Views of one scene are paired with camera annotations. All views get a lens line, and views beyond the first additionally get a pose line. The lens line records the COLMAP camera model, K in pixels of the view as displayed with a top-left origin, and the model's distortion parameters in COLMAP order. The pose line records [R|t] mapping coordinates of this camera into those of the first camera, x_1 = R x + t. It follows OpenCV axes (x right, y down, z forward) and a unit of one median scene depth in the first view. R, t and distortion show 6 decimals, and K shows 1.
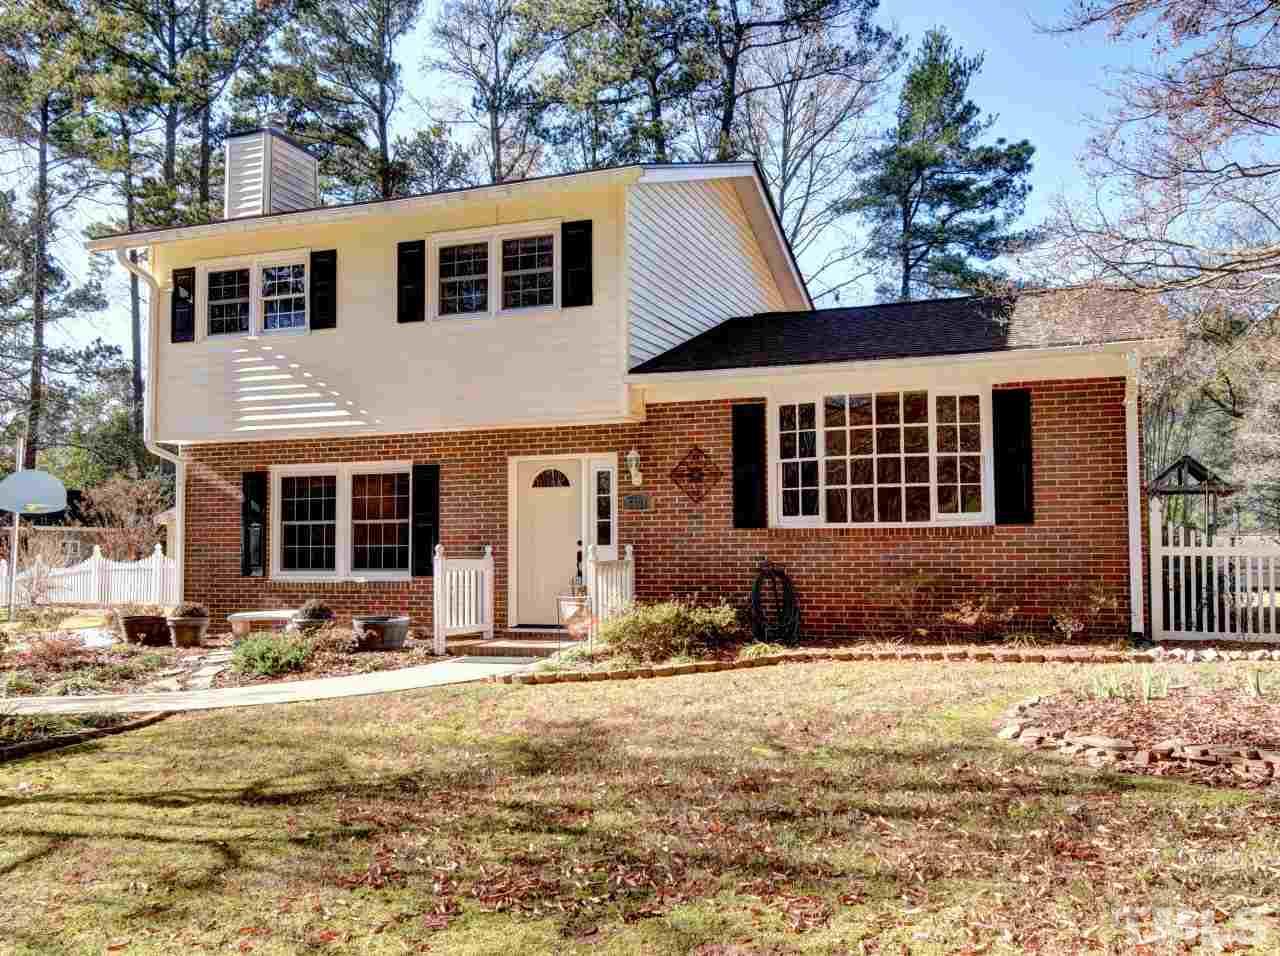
lens RADIAL K [[981.2, 0, 640.0], [0, 981.2, 478.0], [0, 0, 1]] dist [0.005109, 0.001753]
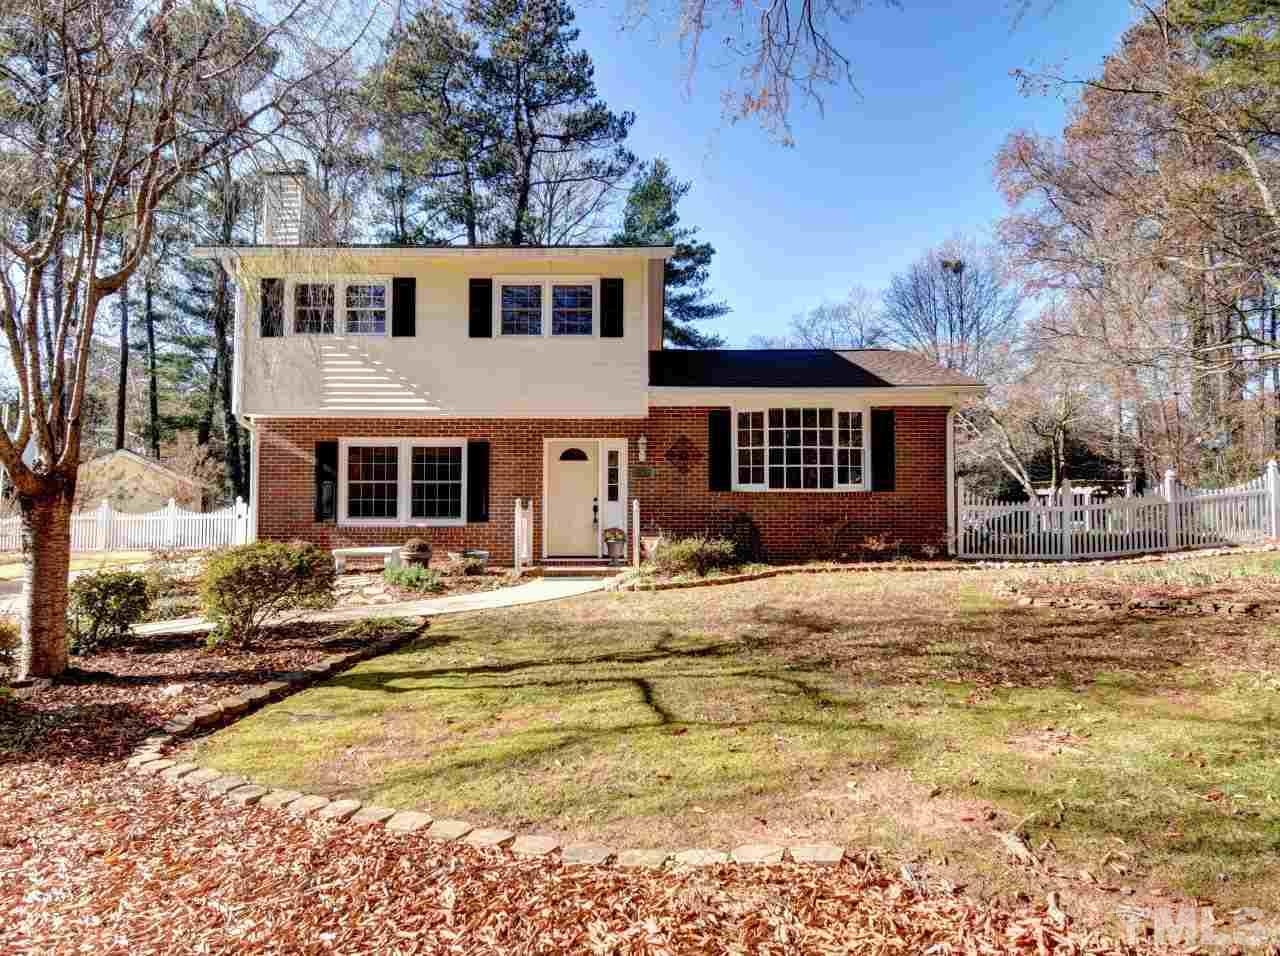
lens RADIAL K [[692.6, 0, 646.0], [0, 692.6, 478.8], [0, 0, 1]] dist [0.028604, -0.033765]
pose [[0.953910, 0.023466, 0.299174, -0.301353], [-0.030718, 0.999337, 0.019559, 0.013178], [-0.298516, -0.027848, 0.953998, -0.003700]]
